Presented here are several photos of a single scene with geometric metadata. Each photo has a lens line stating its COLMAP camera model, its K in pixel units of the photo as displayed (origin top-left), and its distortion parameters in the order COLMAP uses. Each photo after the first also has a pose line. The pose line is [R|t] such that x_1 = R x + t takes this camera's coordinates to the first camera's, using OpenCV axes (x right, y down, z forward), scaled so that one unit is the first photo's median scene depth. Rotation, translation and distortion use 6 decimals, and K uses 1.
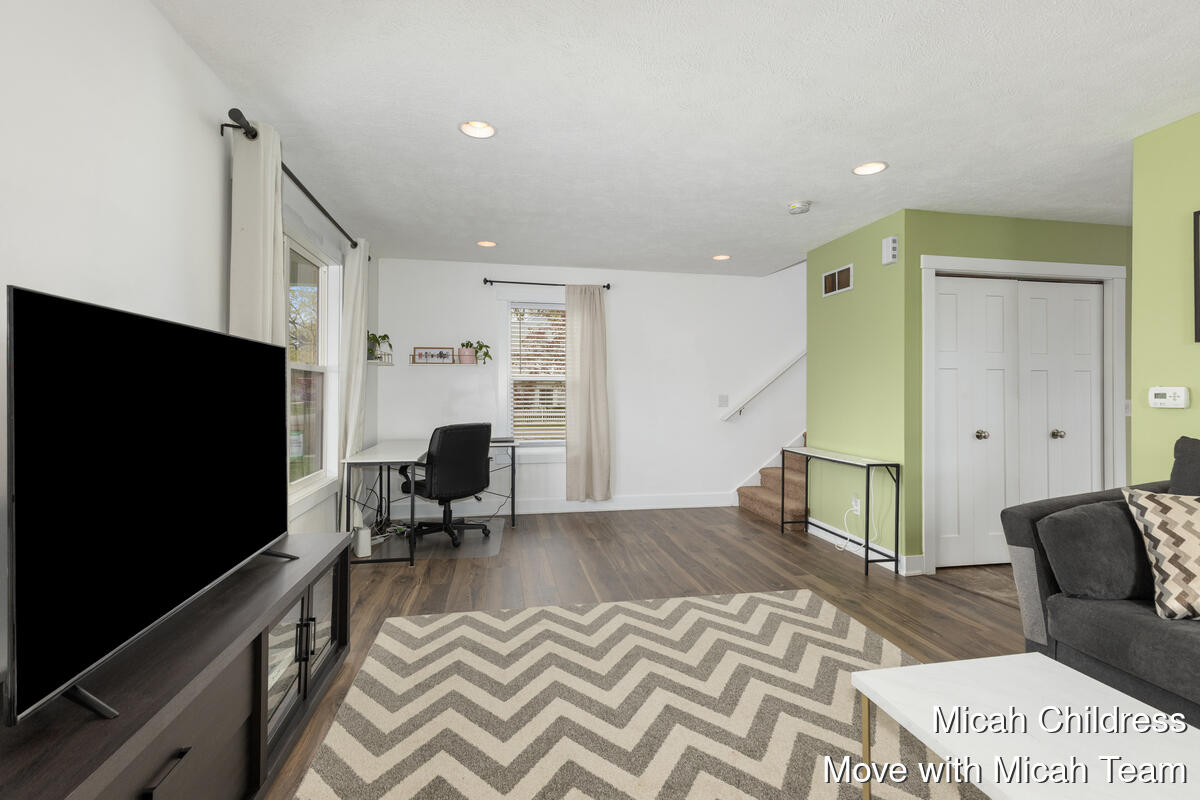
lens RADIAL K [[546.2, 0, 605.4], [0, 546.2, 394.3], [0, 0, 1]] dist [0.001842, -0.000771]
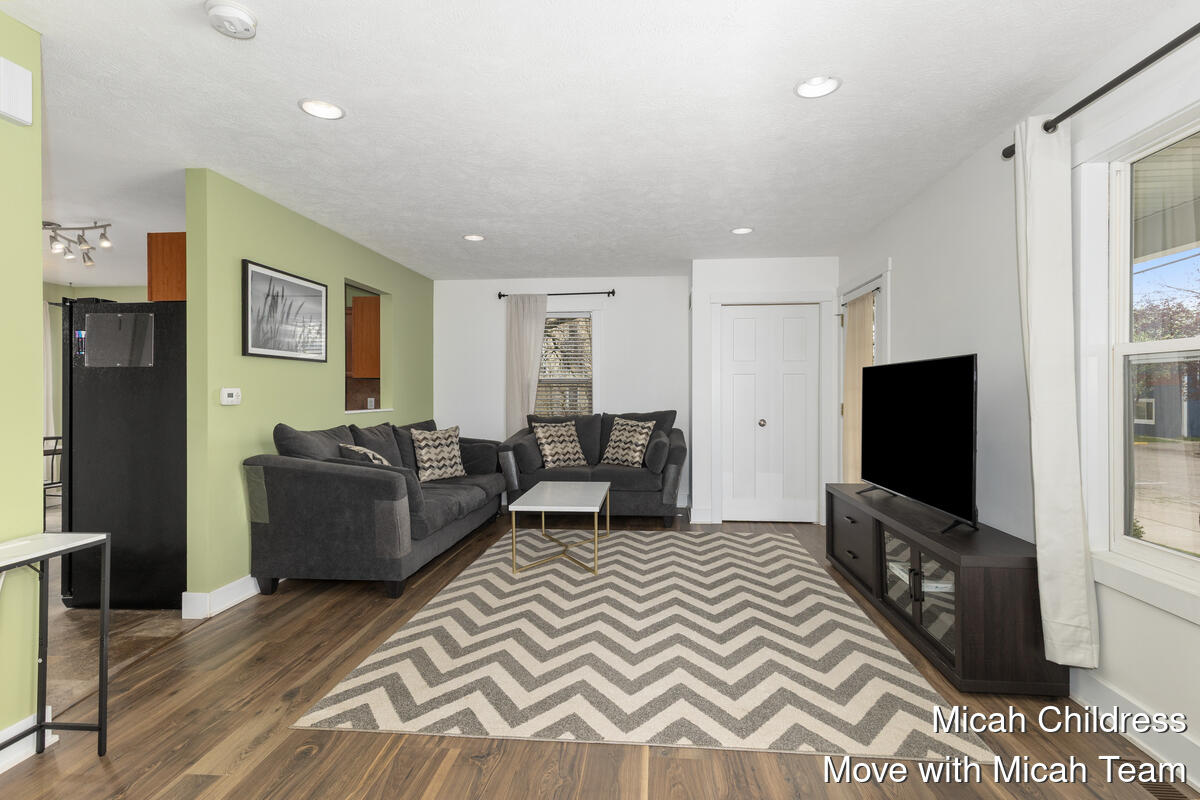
lens RADIAL K [[546.2, 0, 605.4], [0, 546.2, 394.3], [0, 0, 1]] dist [0.001842, -0.000771]
pose [[-0.959181, -0.004259, 0.282760, -0.139981], [-0.002676, 0.999979, 0.005983, -0.007836], [-0.282779, 0.004982, -0.959172, 1.679555]]
